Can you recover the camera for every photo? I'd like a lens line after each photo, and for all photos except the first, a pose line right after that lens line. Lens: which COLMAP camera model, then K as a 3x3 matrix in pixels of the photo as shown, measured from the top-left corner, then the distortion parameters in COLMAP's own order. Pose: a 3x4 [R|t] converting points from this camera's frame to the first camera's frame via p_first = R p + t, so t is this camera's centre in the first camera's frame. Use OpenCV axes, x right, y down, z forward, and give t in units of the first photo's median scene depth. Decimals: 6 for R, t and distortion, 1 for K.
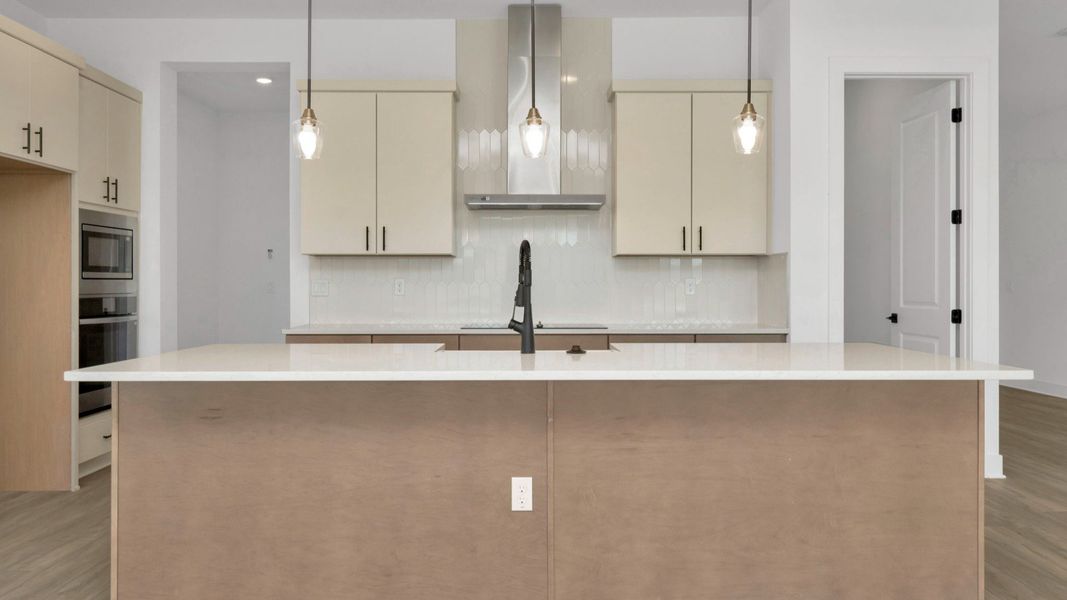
lens RADIAL K [[798.8, 0, 533.5], [0, 798.8, 300.0], [0, 0, 1]] dist [0.008289, 0.002020]
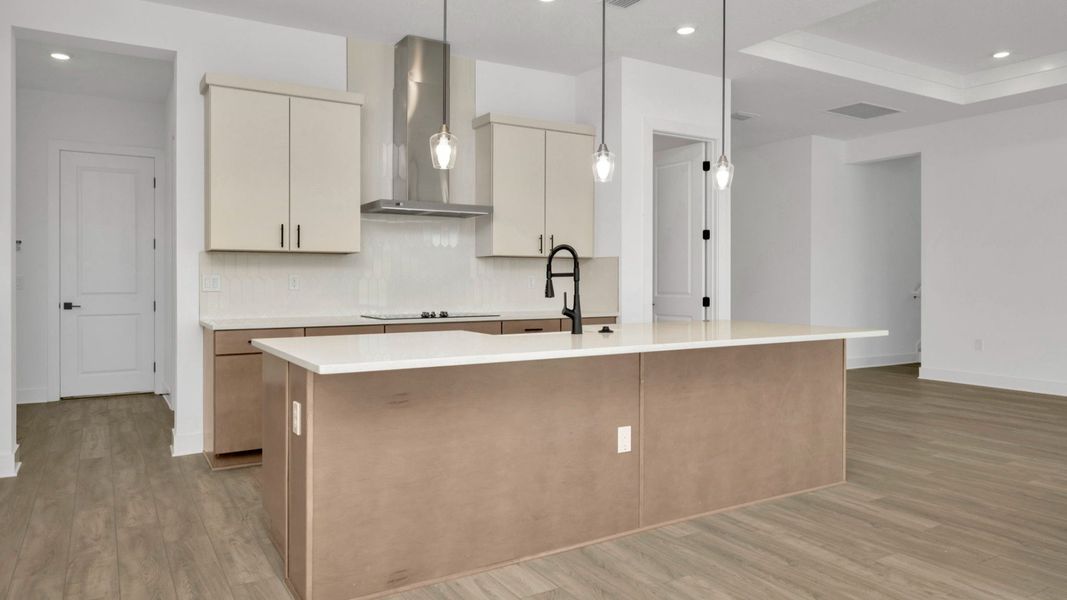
lens RADIAL K [[705.4, 0, 533.7], [0, 705.4, 292.9], [0, 0, 1]] dist [0.001403, 0.002081]
pose [[0.857456, -0.008819, 0.514482, -0.430564], [0.010023, 0.999950, 0.000435, 0.000385], [-0.514460, 0.004784, 0.857501, 0.049146]]
